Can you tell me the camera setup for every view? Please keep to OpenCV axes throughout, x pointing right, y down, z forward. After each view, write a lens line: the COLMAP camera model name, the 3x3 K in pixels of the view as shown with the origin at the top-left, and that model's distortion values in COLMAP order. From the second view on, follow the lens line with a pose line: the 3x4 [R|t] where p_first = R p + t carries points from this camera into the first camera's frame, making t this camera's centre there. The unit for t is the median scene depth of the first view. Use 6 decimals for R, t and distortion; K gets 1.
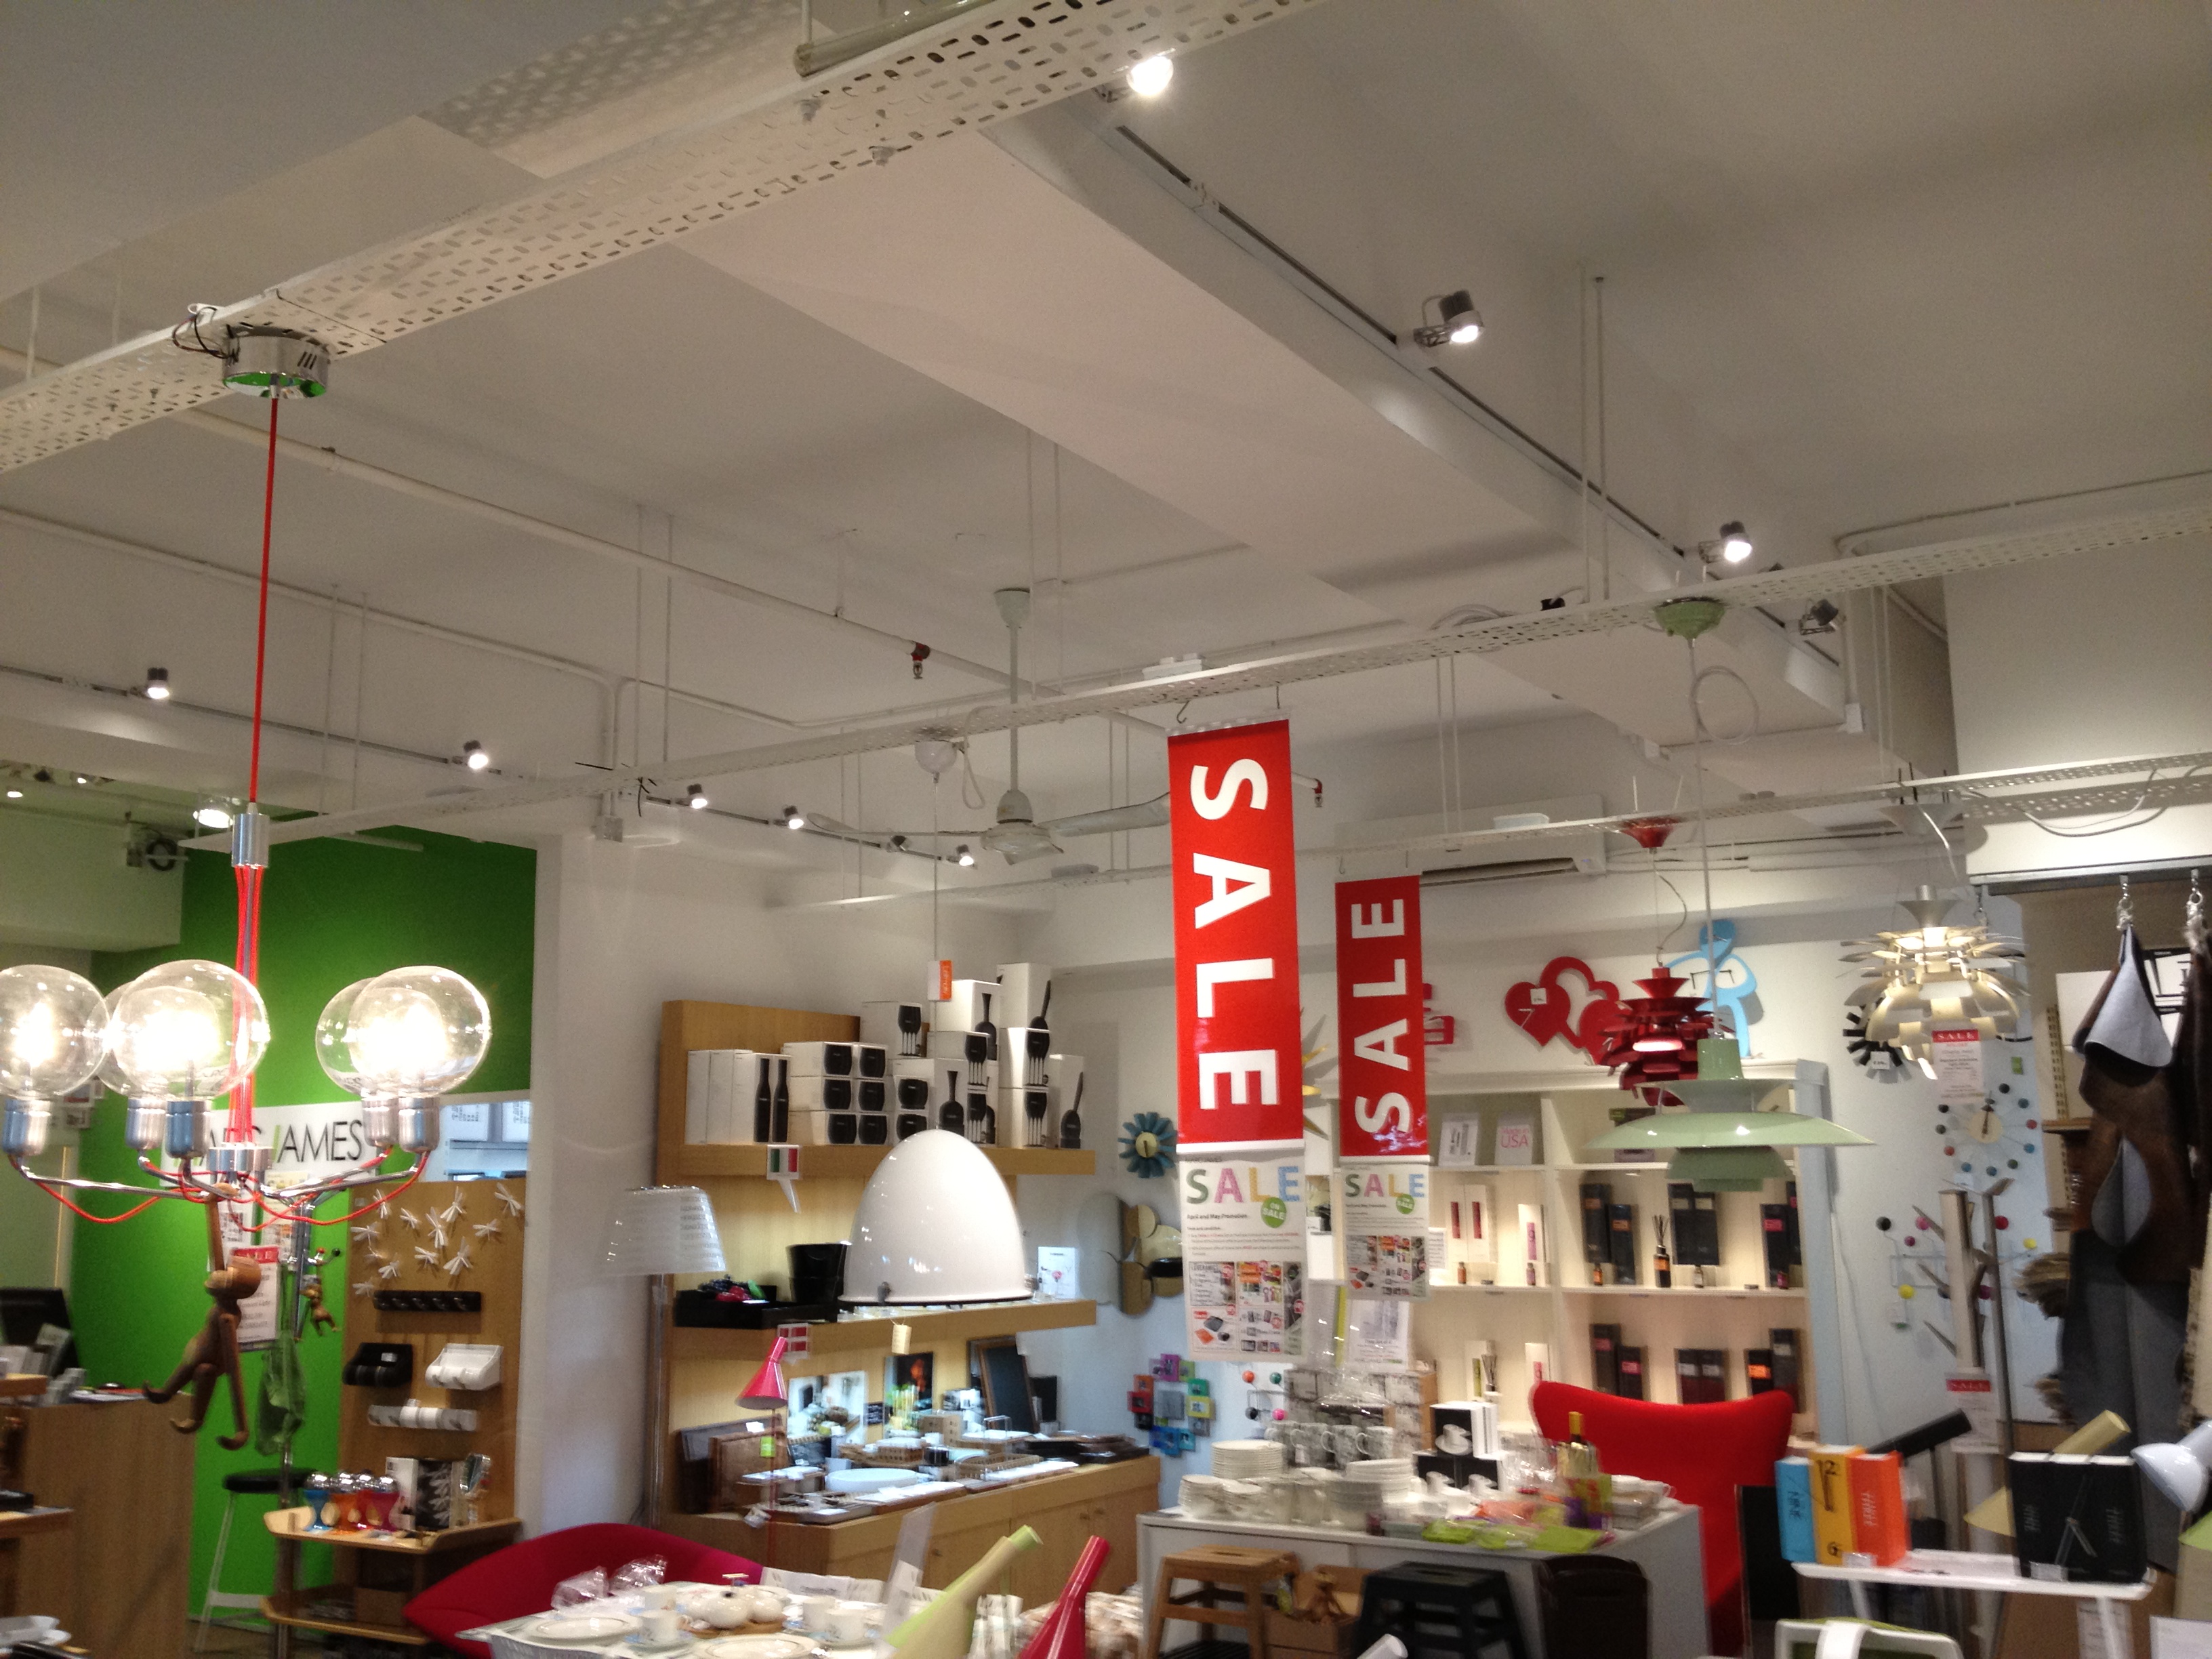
lens RADIAL K [[2053.5, 0, 1110.6], [0, 2053.5, 819.9], [0, 0, 1]] dist [0.138751, -0.294177]
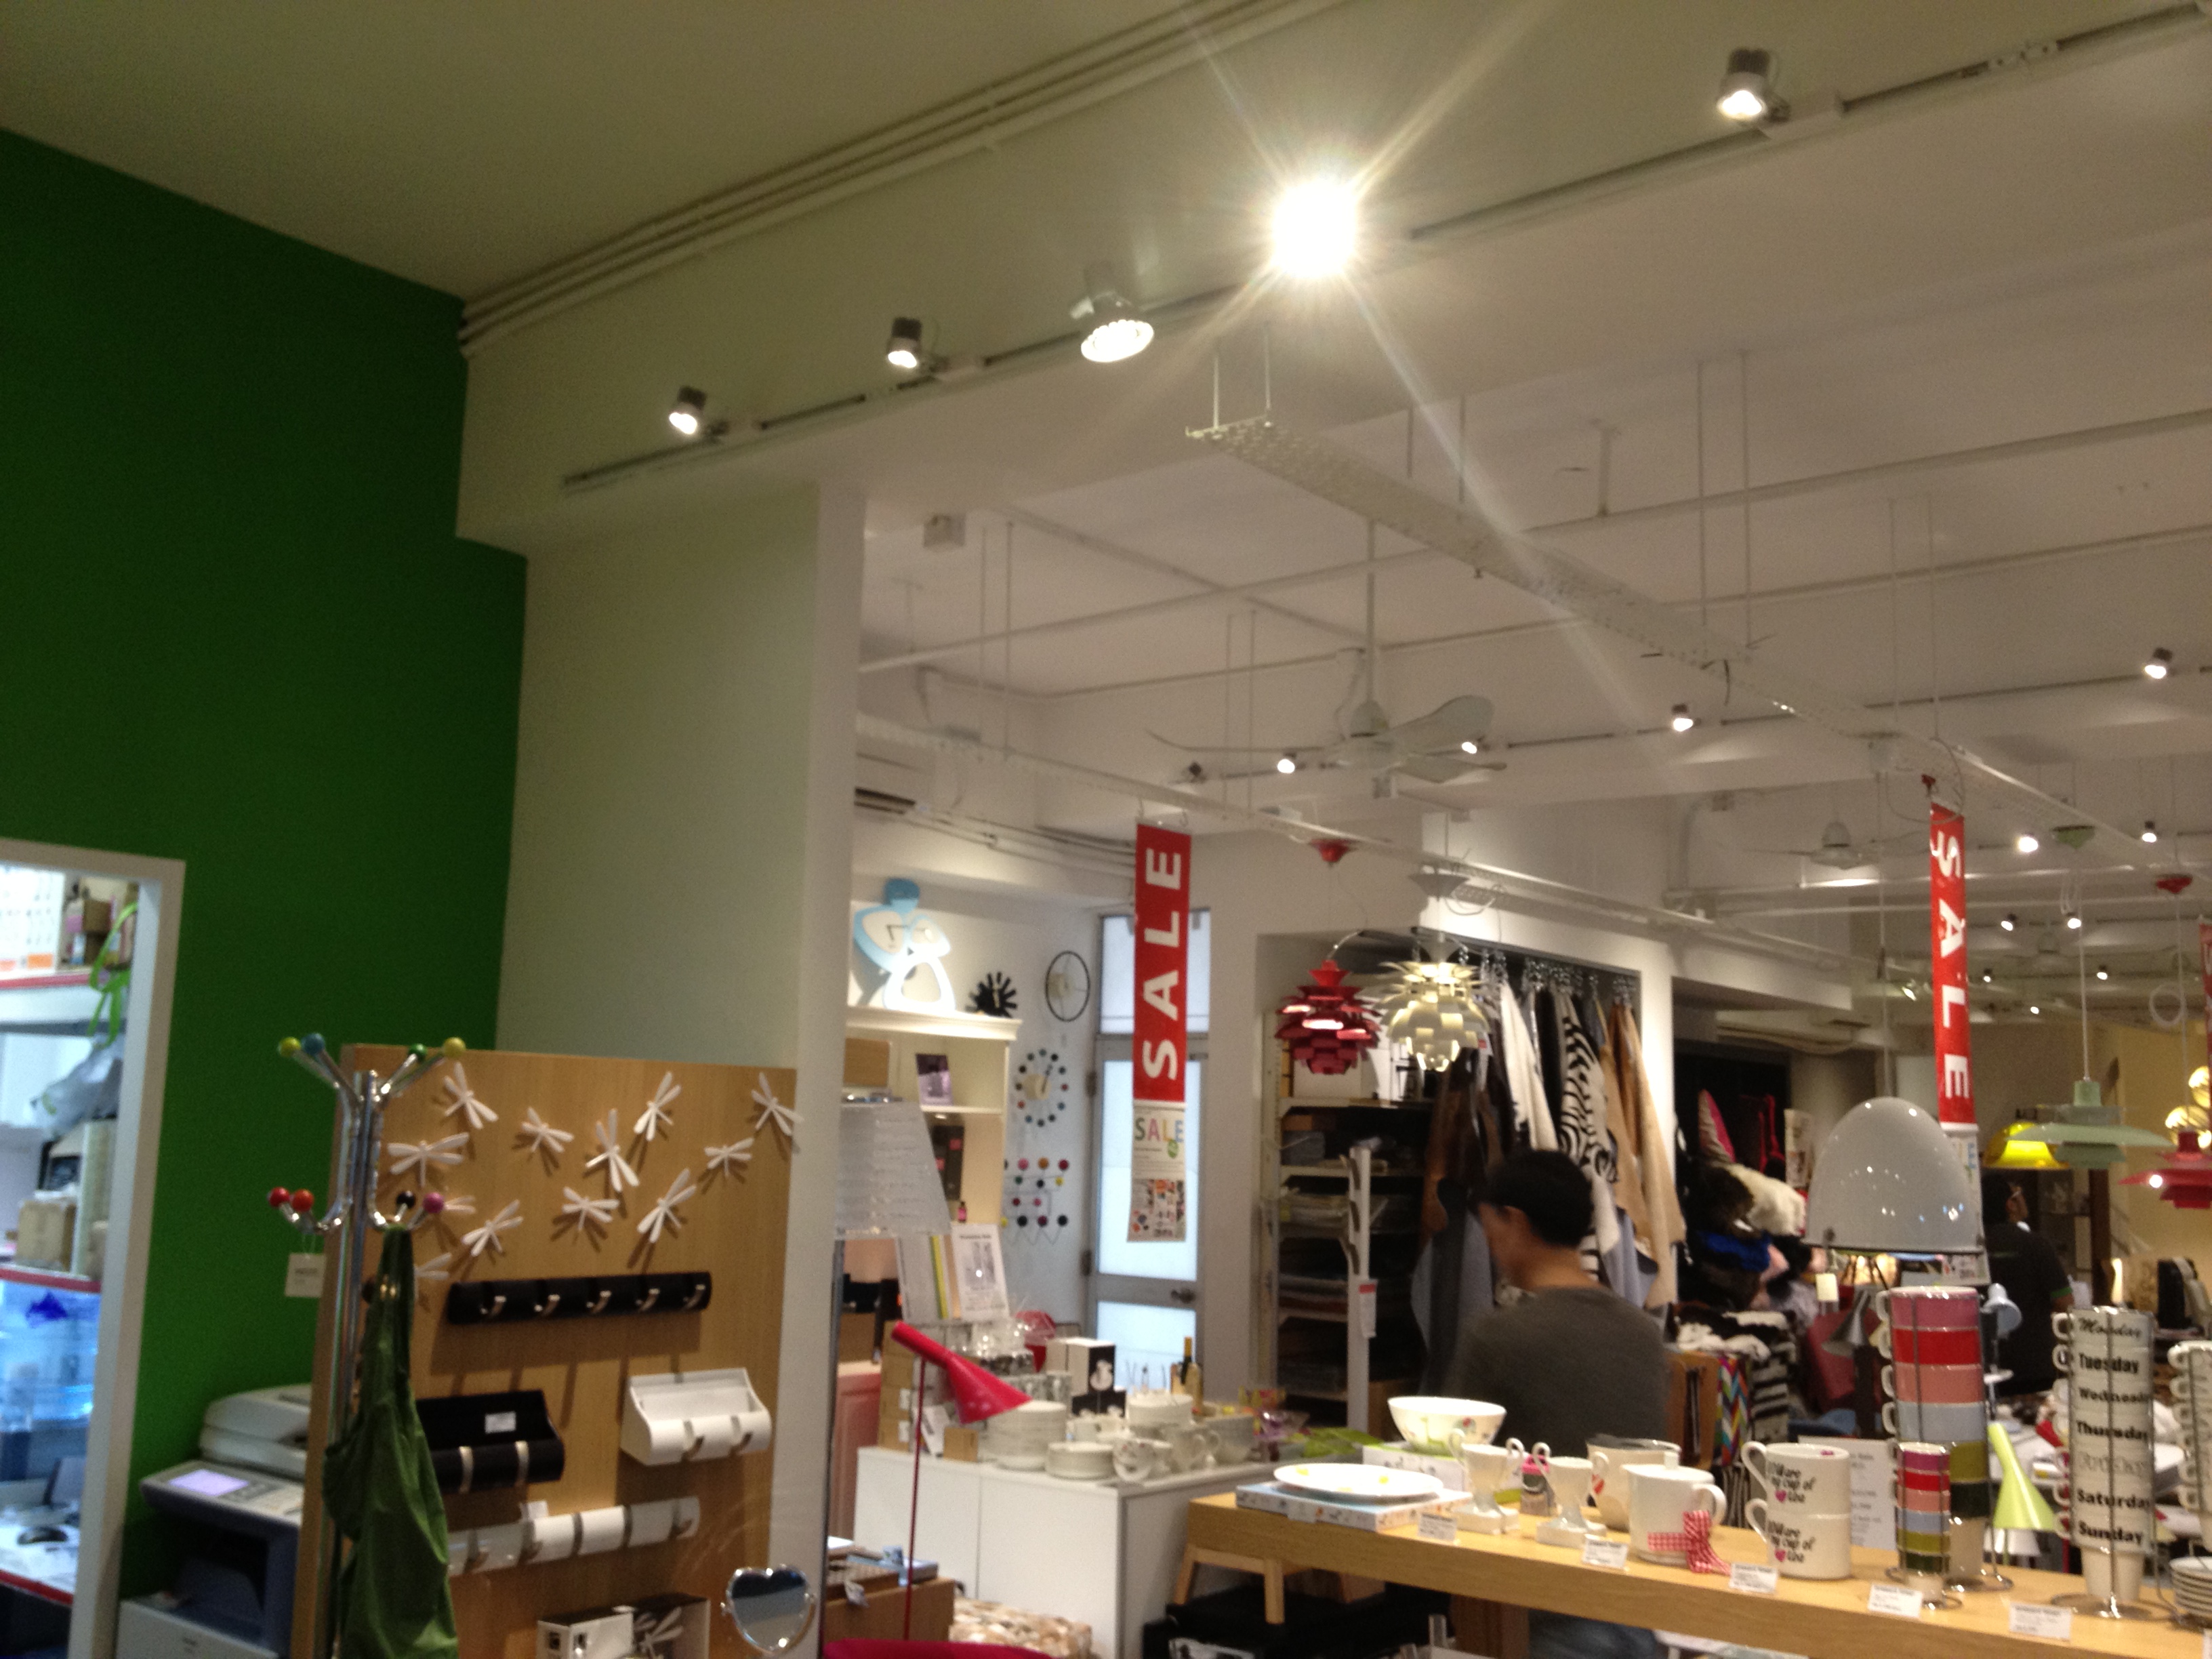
lens RADIAL K [[2076.6, 0, 1110.0], [0, 2076.6, 820.5], [0, 0, 1]] dist [0.132679, -0.300025]
pose [[0.115259, 0.170264, 0.978635, -1.000847], [-0.208299, 0.967439, -0.143784, 0.202568], [-0.971250, -0.187276, 0.146972, 1.003372]]
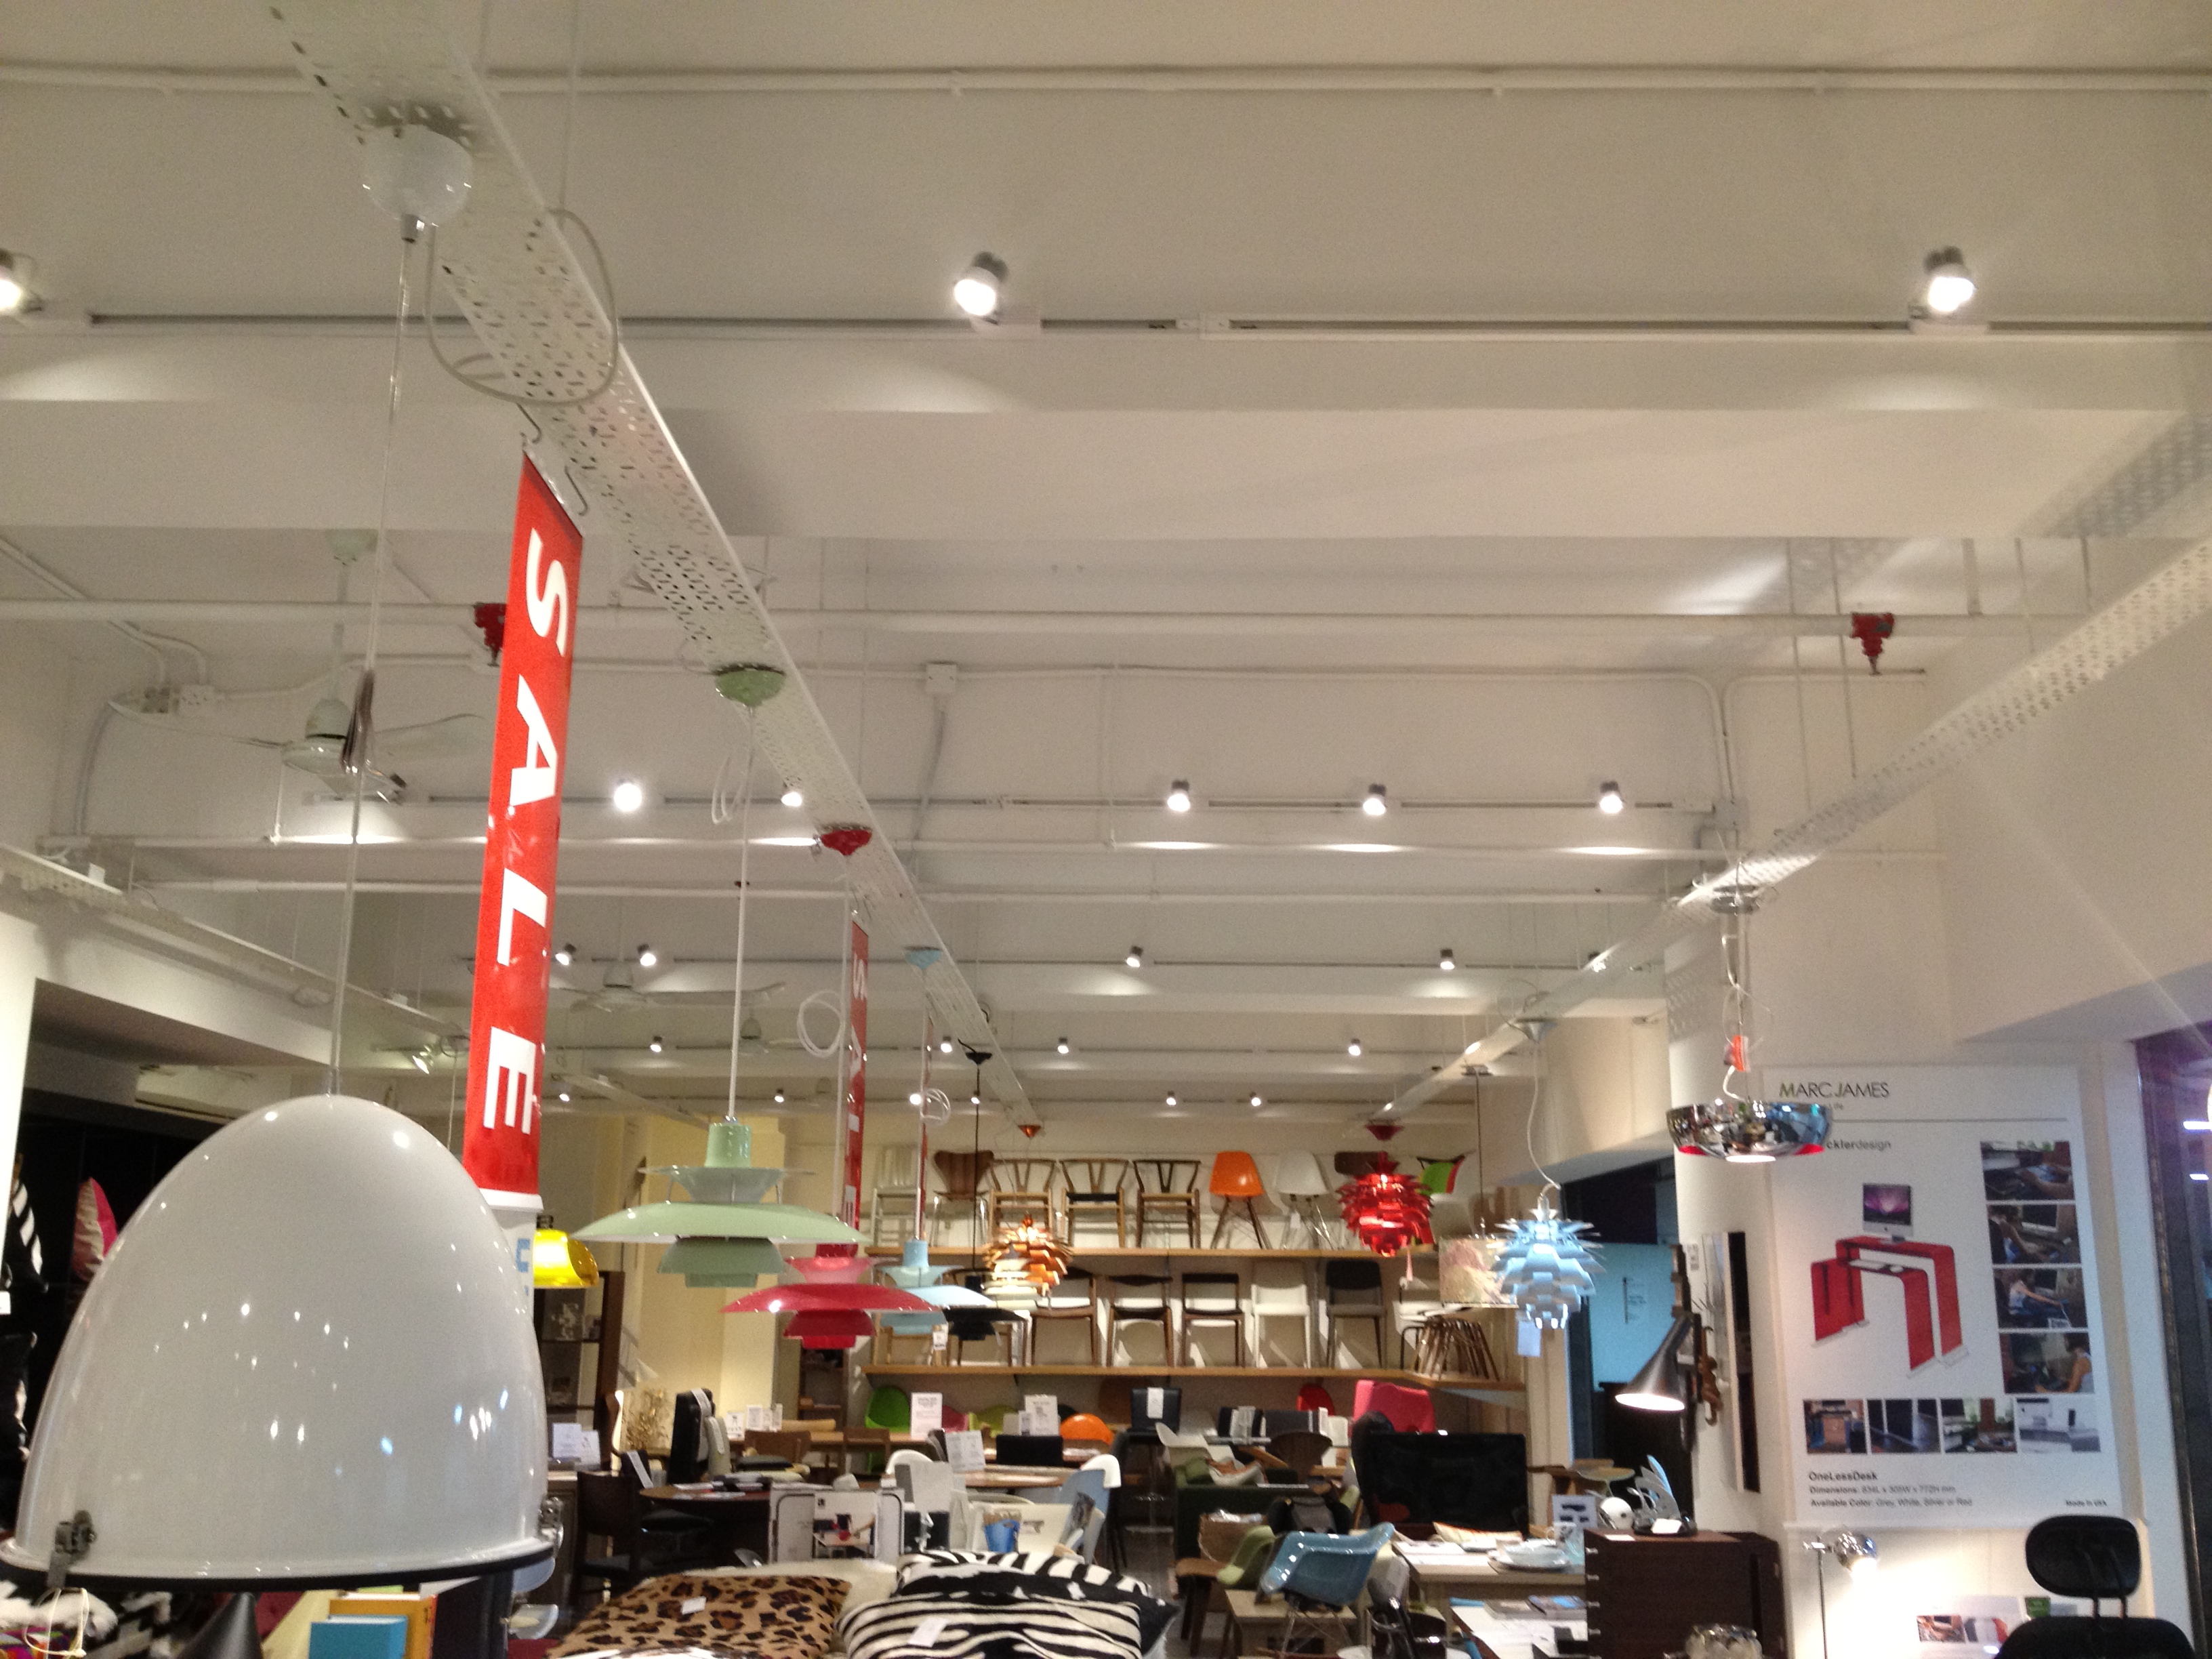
lens RADIAL K [[2053.5, 0, 1110.6], [0, 2053.5, 819.9], [0, 0, 1]] dist [0.138751, -0.294177]
pose [[-0.535387, 0.198970, 0.820836, -0.384268], [-0.151054, 0.933630, -0.324835, 0.162942], [-0.830990, -0.297903, -0.469798, 0.852018]]
